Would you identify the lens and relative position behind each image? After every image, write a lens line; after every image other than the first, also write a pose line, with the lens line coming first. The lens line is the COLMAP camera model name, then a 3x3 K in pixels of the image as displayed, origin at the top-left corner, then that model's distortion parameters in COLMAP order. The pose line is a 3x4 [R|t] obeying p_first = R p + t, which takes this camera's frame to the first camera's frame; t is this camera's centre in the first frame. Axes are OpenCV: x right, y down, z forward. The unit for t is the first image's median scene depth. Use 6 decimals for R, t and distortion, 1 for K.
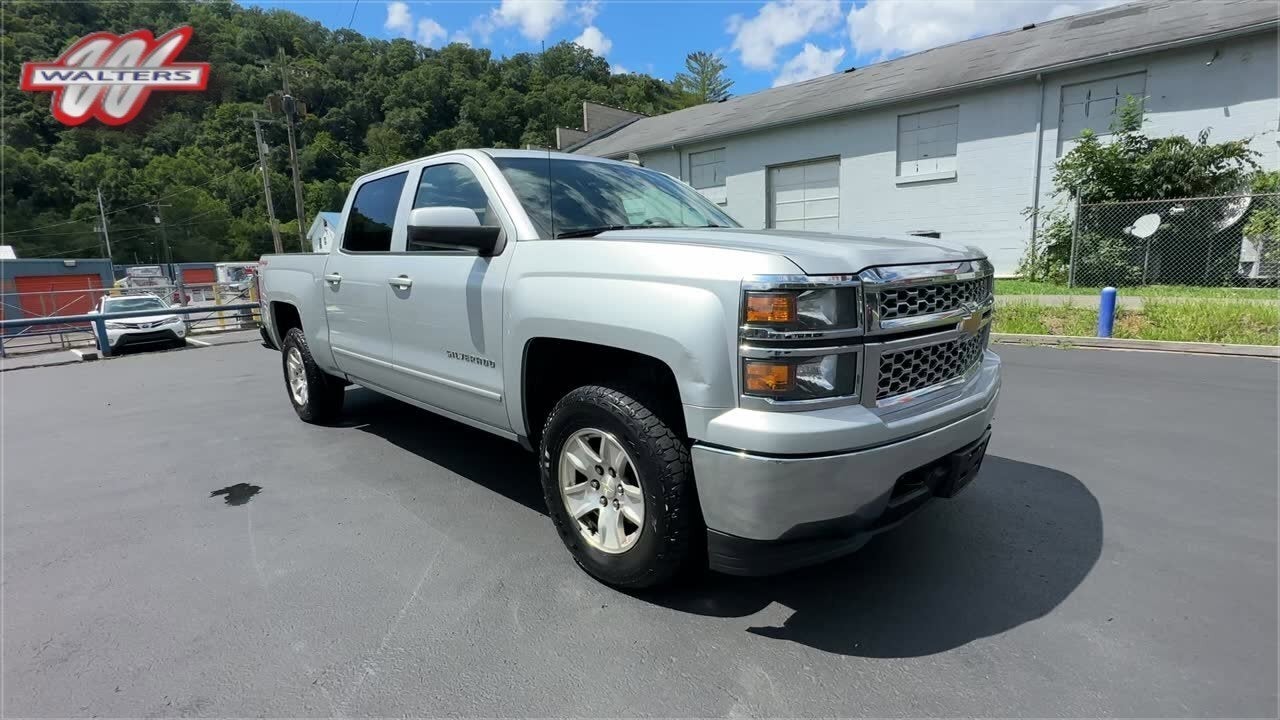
lens RADIAL K [[587.3, 0, 642.4], [0, 587.3, 358.7], [0, 0, 1]] dist [-0.003160, 0.001337]
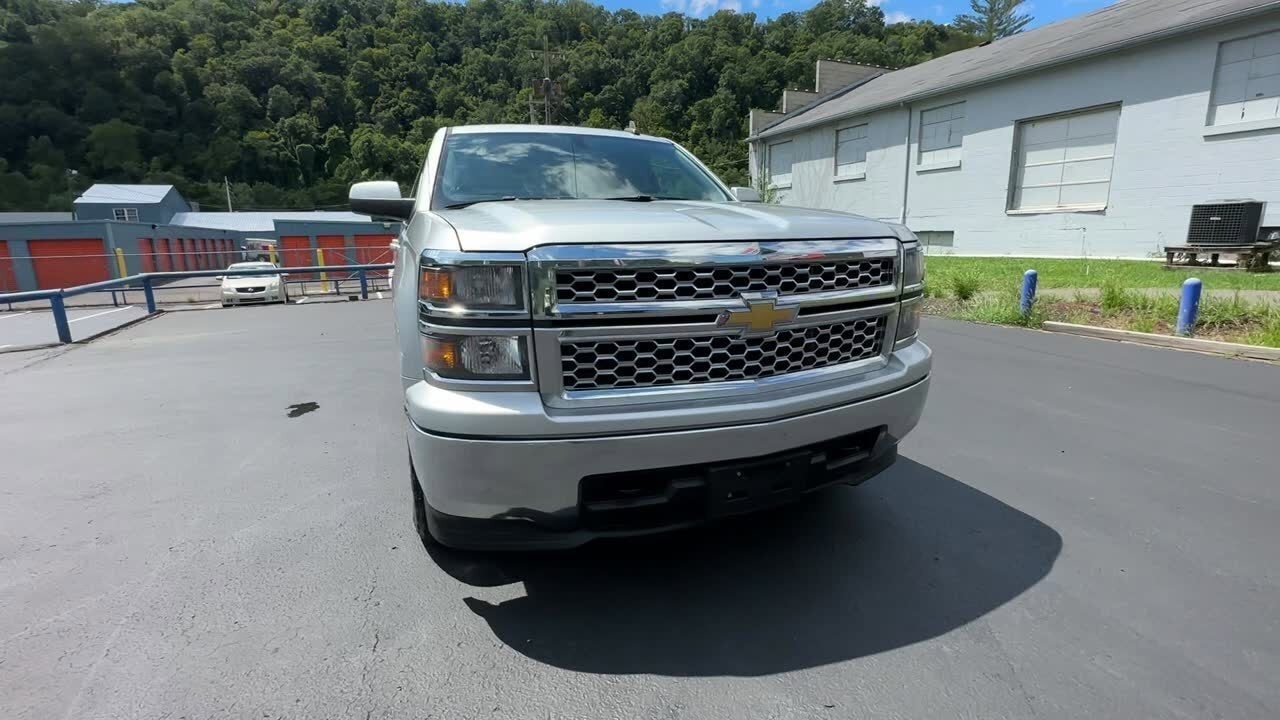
lens RADIAL K [[587.3, 0, 641.5], [0, 587.3, 360.8], [0, 0, 1]] dist [-0.003160, 0.001337]
pose [[0.915481, 0.105995, -0.388149, 0.314997], [-0.084952, 0.993850, 0.071032, -0.019025], [0.393290, -0.032054, 0.918855, 0.074412]]
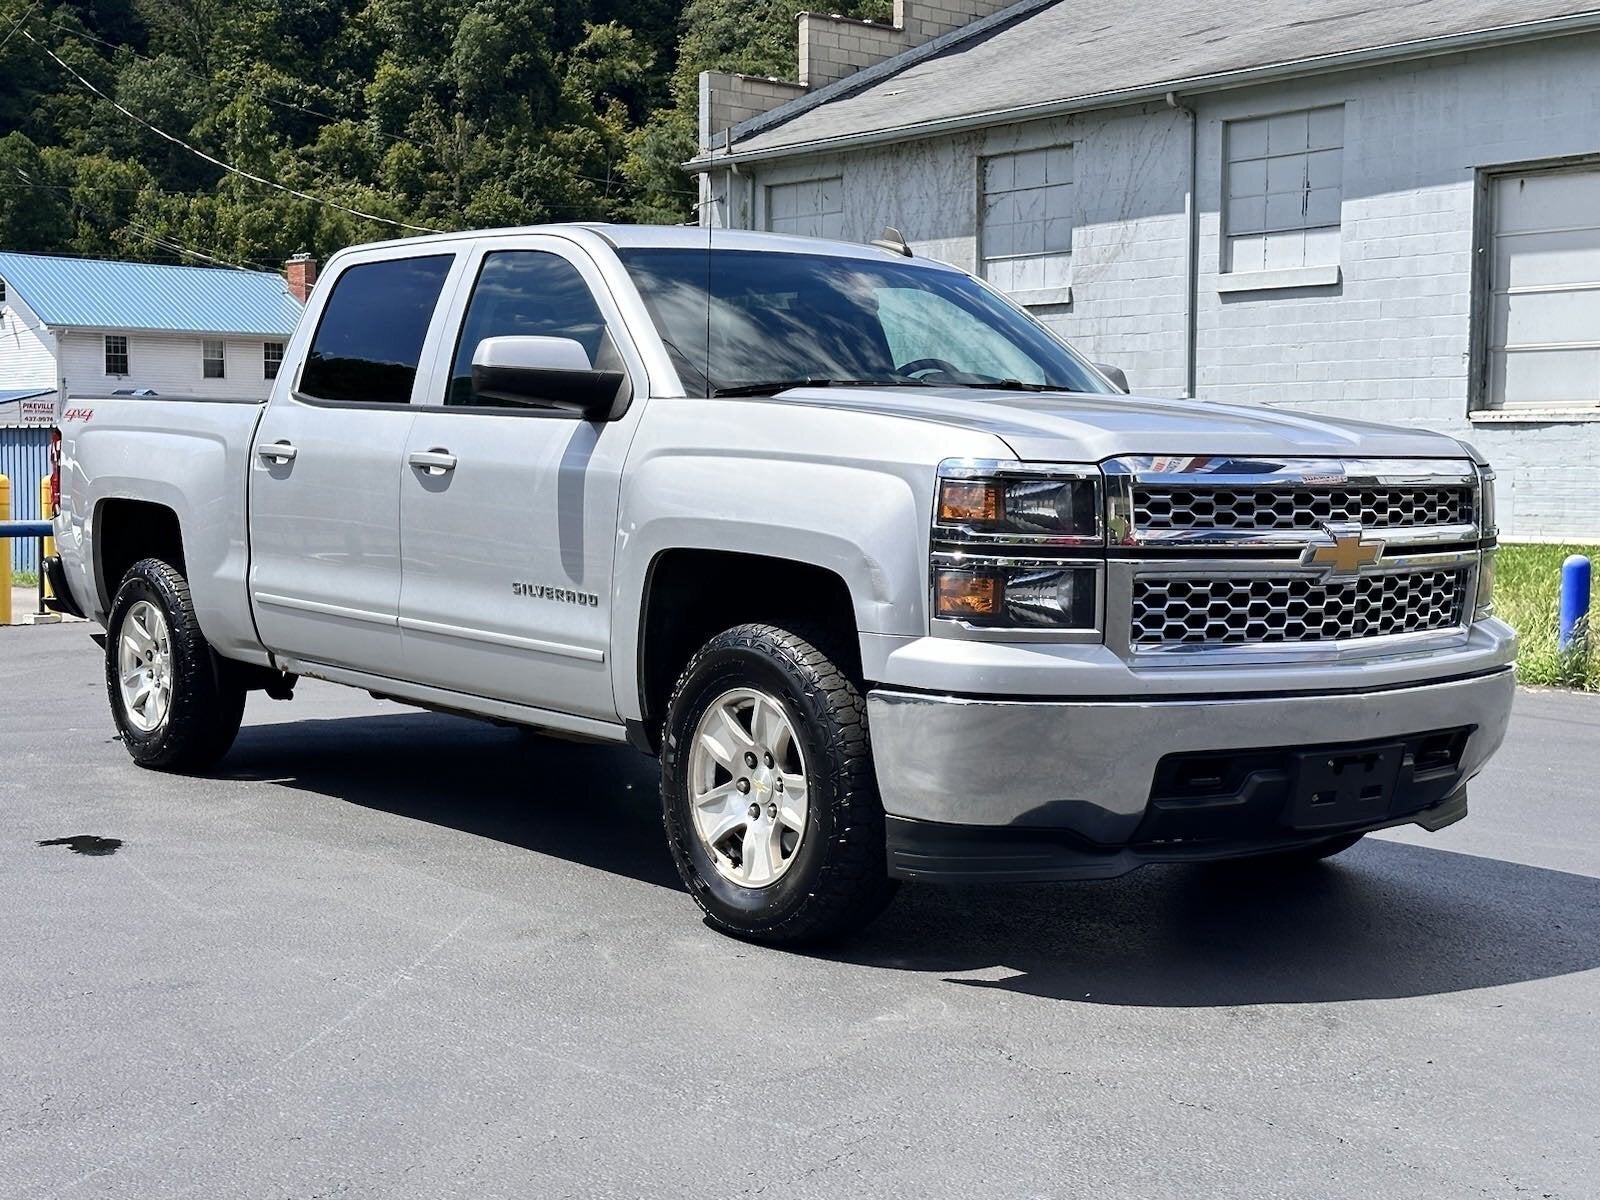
lens RADIAL K [[2253.9, 0, 812.7], [0, 2253.9, 602.1], [0, 0, 1]] dist [0.128578, 0.000000]
pose [[0.990403, 0.053085, -0.127609, 0.131849], [-0.066231, 0.992671, -0.101085, 0.117422], [0.121307, 0.108566, 0.986660, -0.632388]]
